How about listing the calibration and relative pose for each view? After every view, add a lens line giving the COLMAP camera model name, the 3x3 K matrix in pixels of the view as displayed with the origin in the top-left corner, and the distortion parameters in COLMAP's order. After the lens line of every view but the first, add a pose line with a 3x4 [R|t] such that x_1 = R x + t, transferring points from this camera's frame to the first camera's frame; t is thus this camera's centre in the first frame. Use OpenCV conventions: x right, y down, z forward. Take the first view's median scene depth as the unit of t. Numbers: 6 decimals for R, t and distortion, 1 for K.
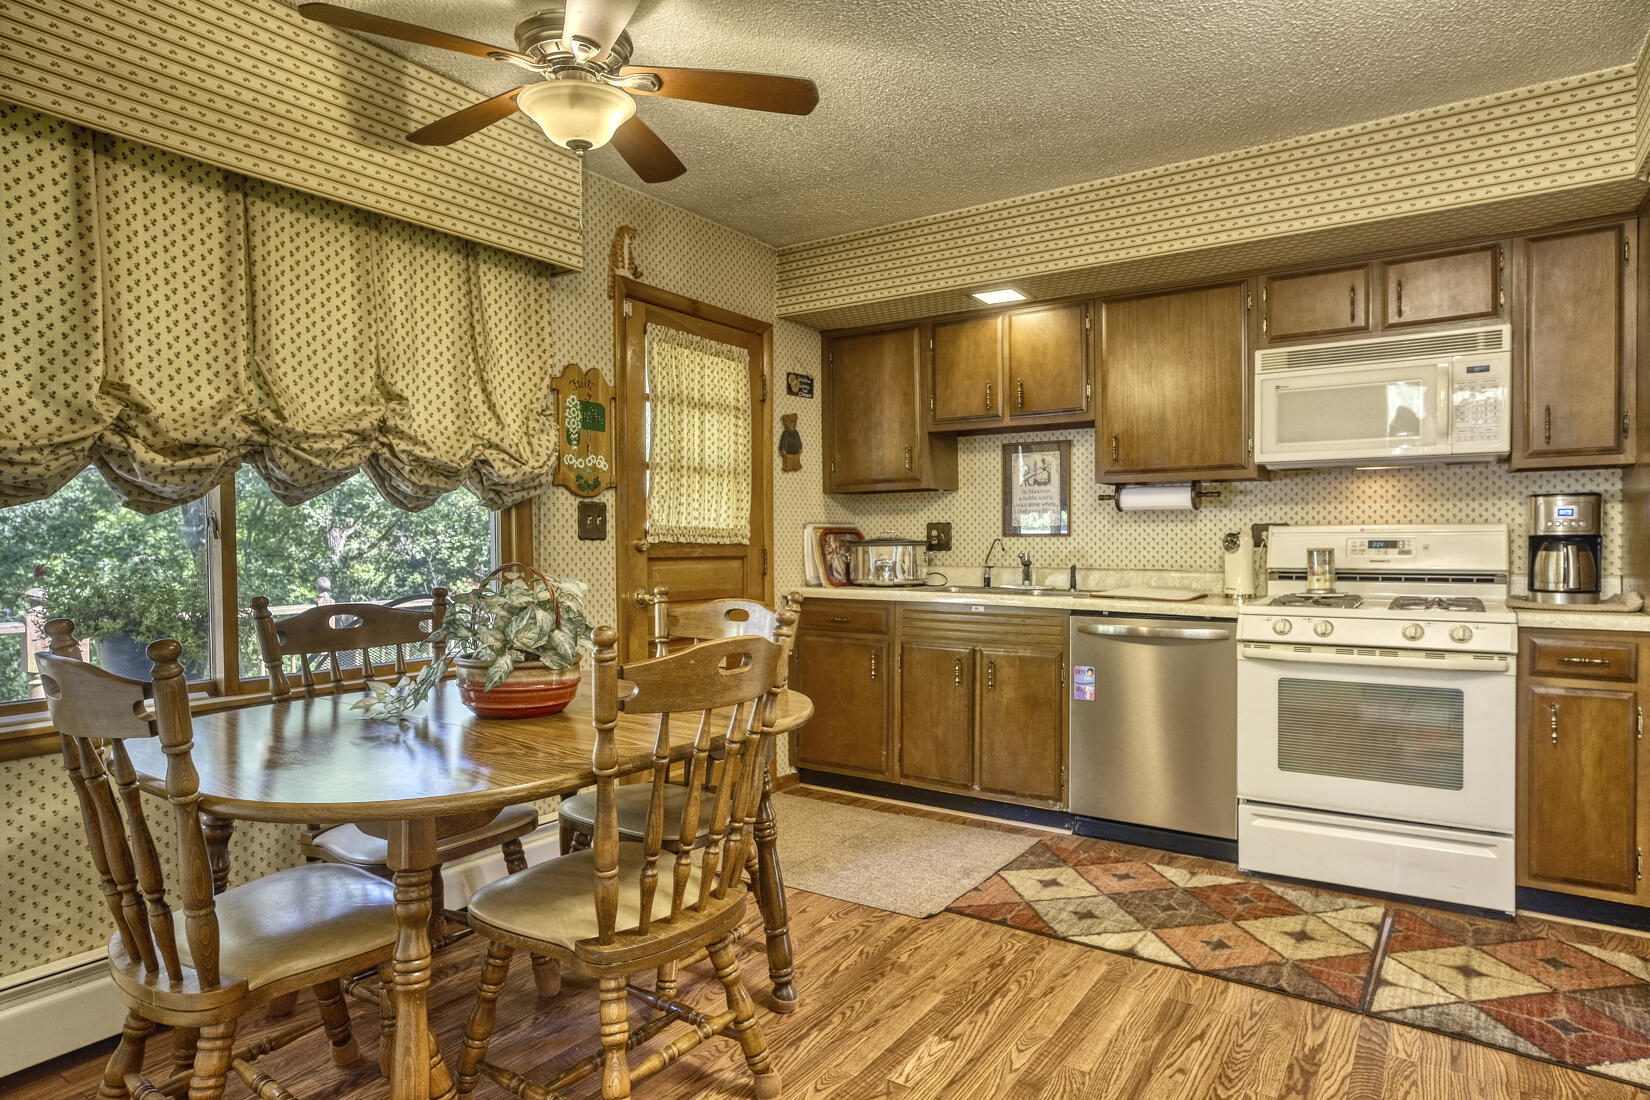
lens RADIAL K [[942.9, 0, 828.1], [0, 942.9, 554.8], [0, 0, 1]] dist [-0.017596, 0.008407]
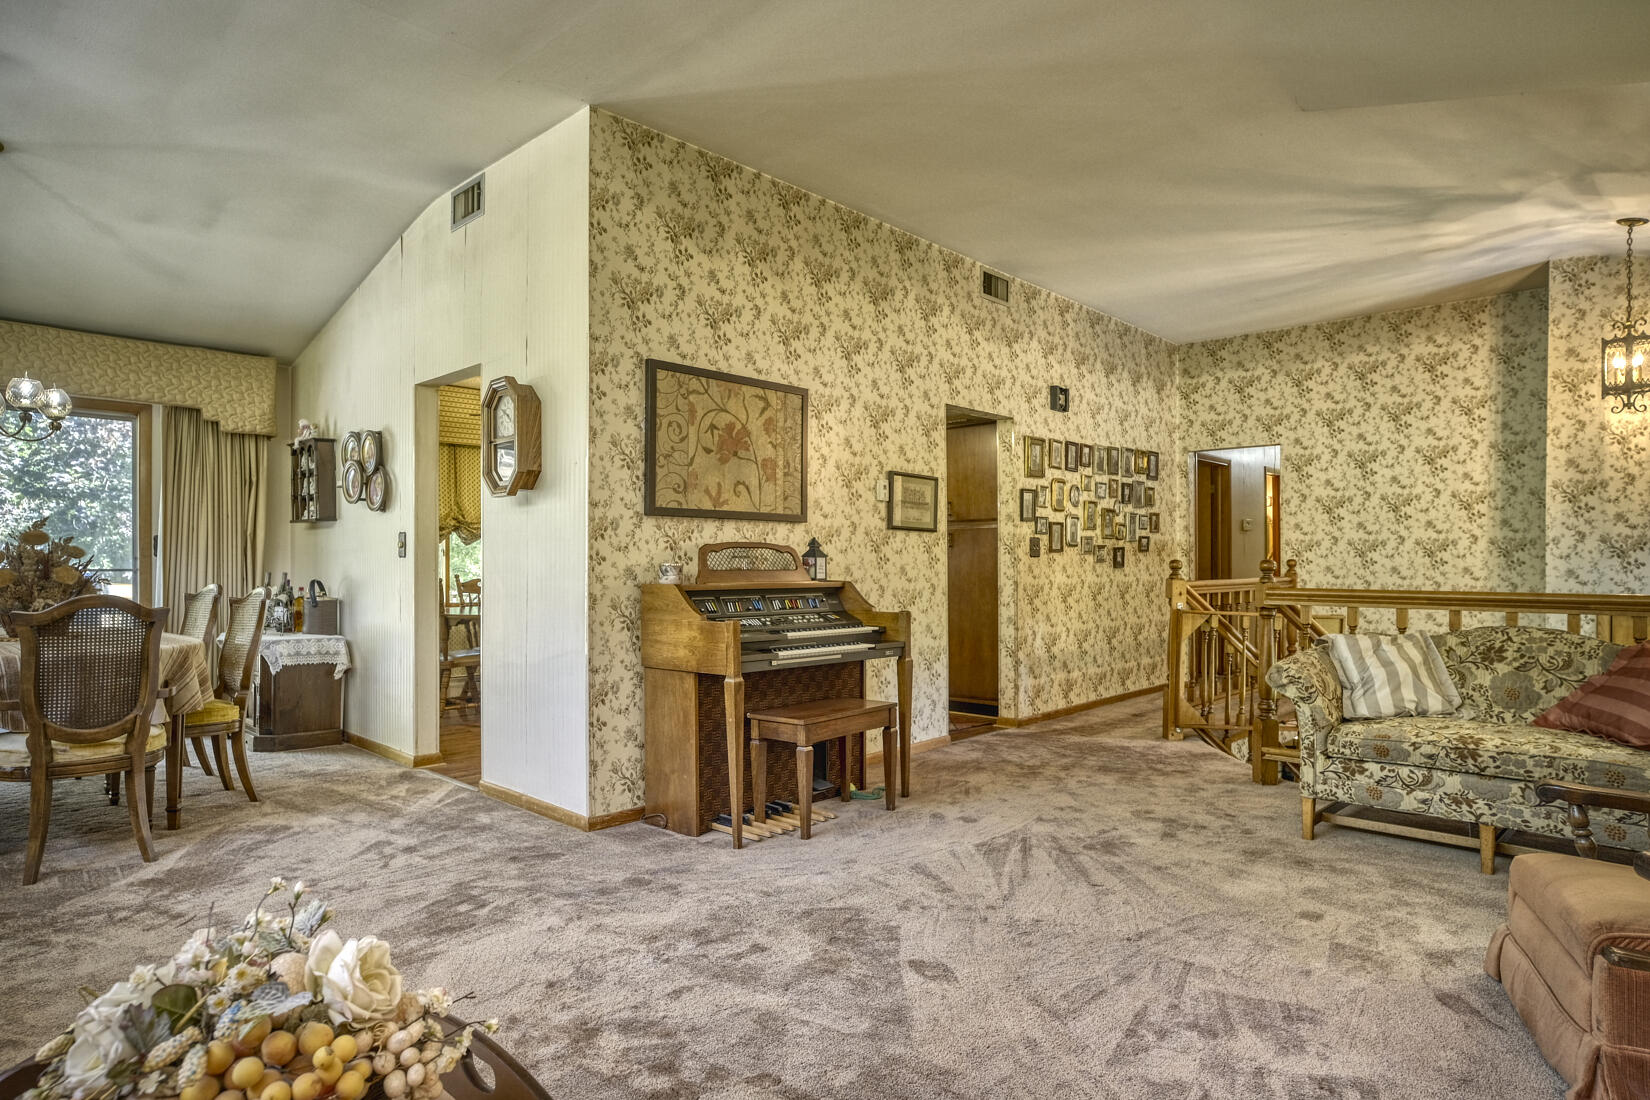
lens RADIAL K [[942.9, 0, 829.8], [0, 942.9, 553.5], [0, 0, 1]] dist [-0.017596, 0.008407]
pose [[0.987653, 0.002795, -0.156630, 1.220733], [-0.006784, 0.999666, -0.024939, 0.047229], [0.156507, 0.025694, 0.987343, -2.087952]]
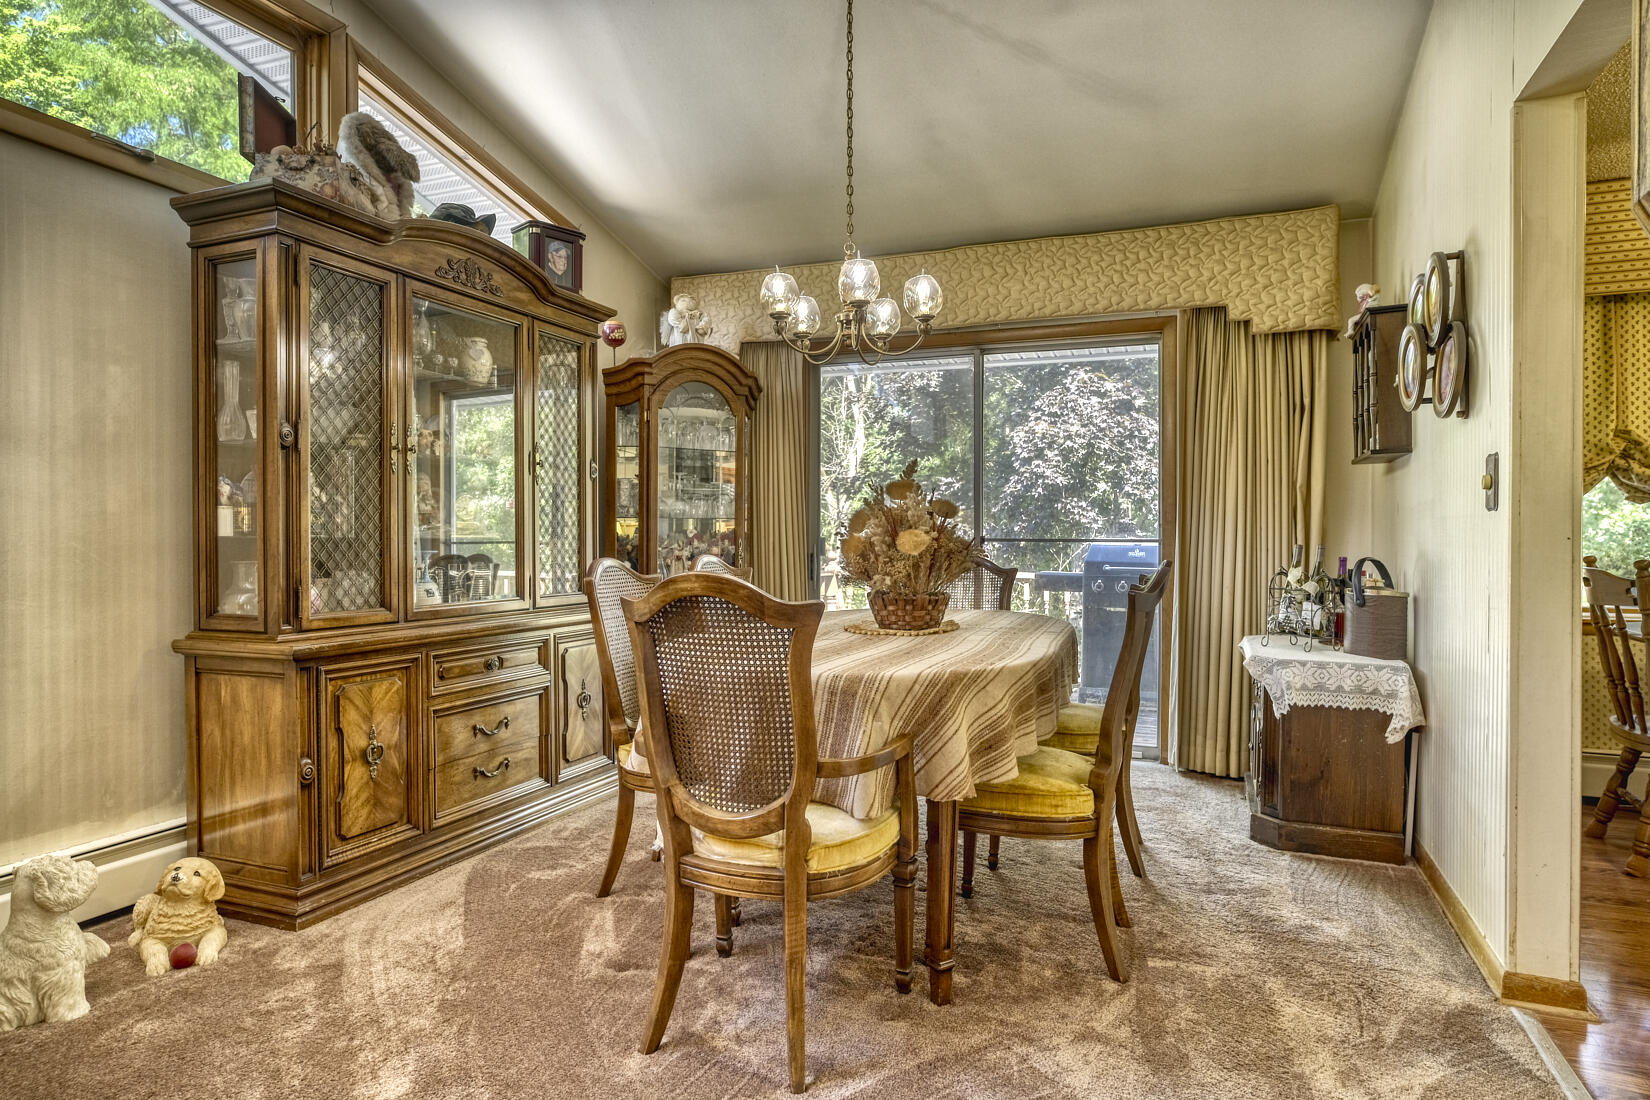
lens RADIAL K [[942.9, 0, 834.2], [0, 942.9, 552.1], [0, 0, 1]] dist [-0.017596, 0.008407]
pose [[0.219641, 0.017655, -0.975421, 0.635920], [-0.019919, 0.999709, 0.013609, 0.052610], [0.975377, 0.016440, 0.219929, -0.834688]]
